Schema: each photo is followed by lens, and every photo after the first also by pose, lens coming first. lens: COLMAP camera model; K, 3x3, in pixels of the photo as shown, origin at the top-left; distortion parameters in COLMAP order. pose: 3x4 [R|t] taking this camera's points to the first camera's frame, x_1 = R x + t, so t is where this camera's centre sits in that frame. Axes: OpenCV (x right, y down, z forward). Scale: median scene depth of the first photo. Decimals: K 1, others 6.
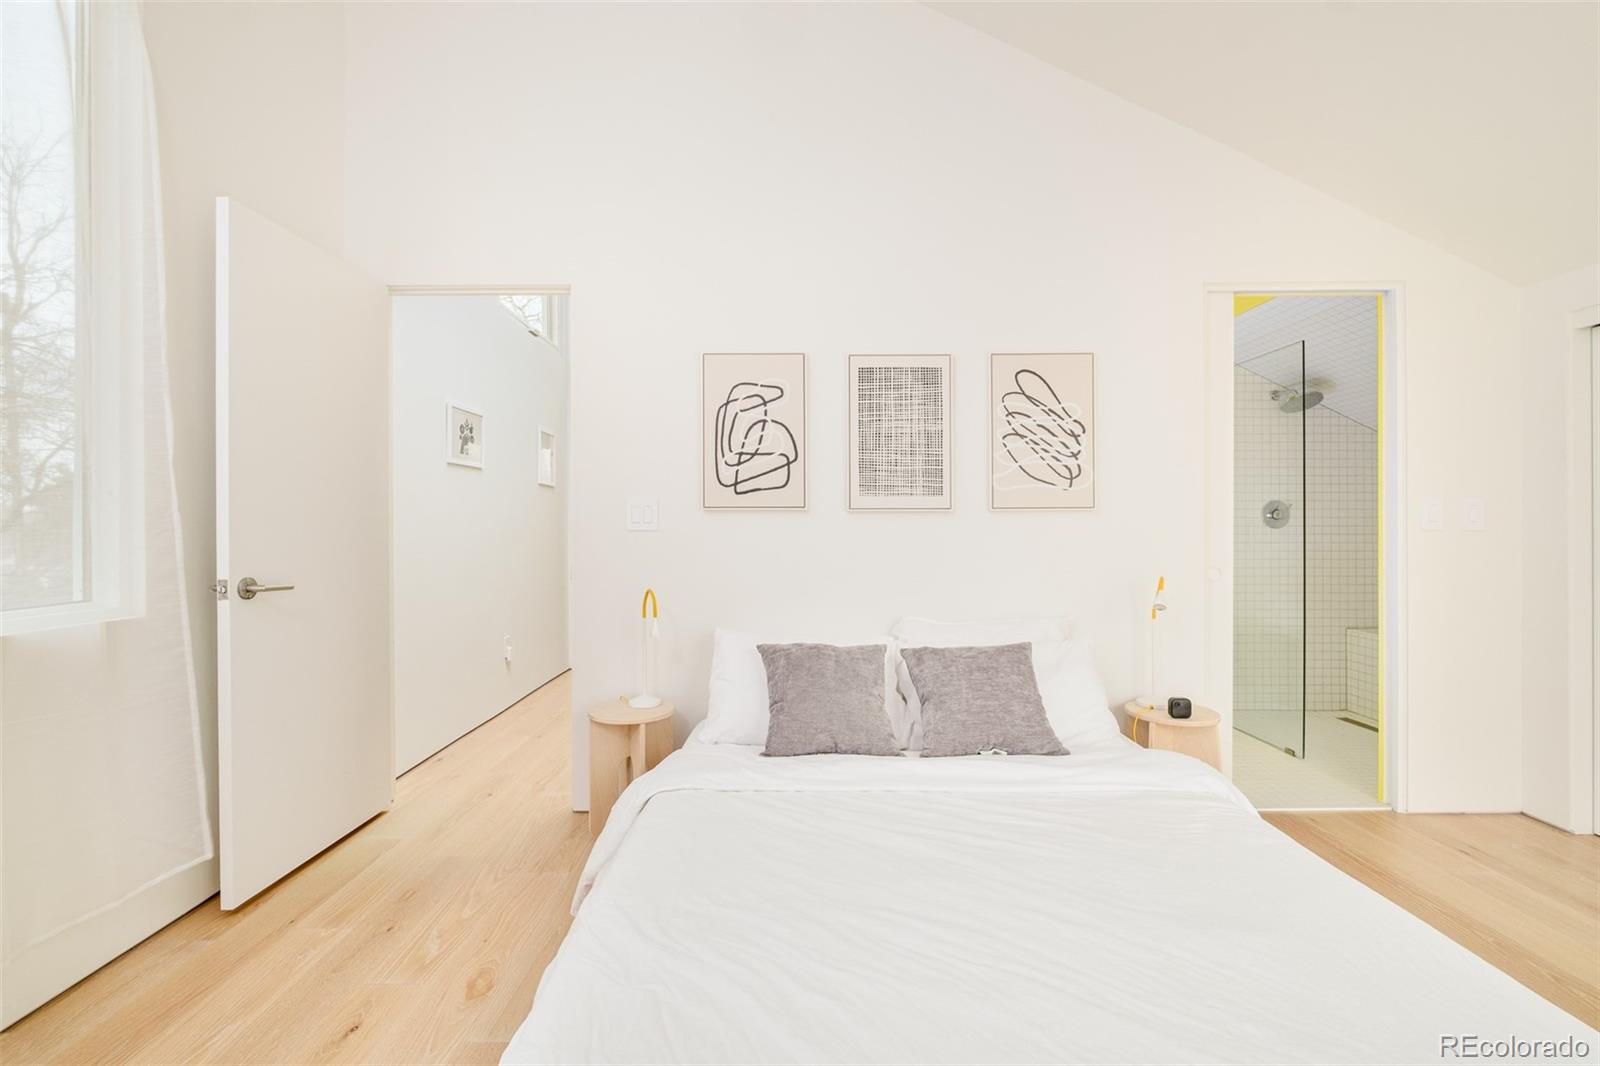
lens RADIAL K [[700.1, 0, 796.0], [0, 700.1, 525.0], [0, 0, 1]] dist [-0.000876, -0.000249]
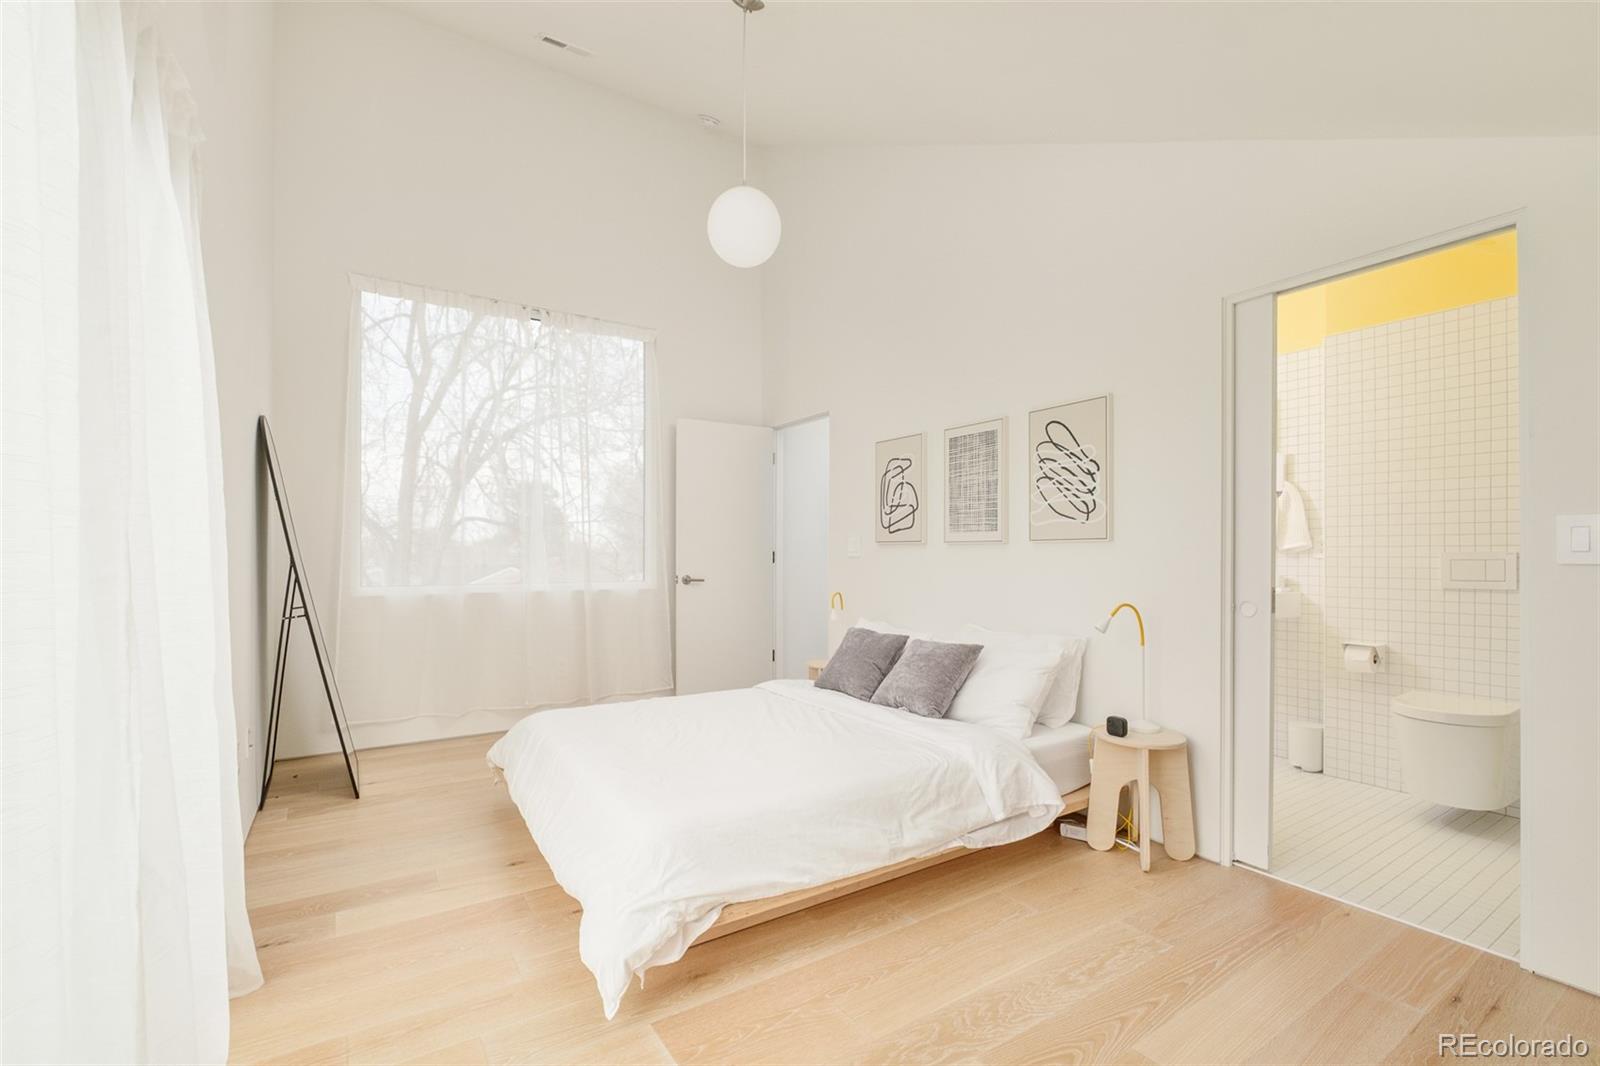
lens RADIAL K [[700.1, 0, 797.7], [0, 700.1, 545.6], [0, 0, 1]] dist [-0.000876, -0.000249]
pose [[0.553834, -0.007099, -0.832597, 1.058980], [-0.004064, 0.999929, -0.011229, -0.000015], [0.832617, 0.009602, 0.553765, 0.003259]]
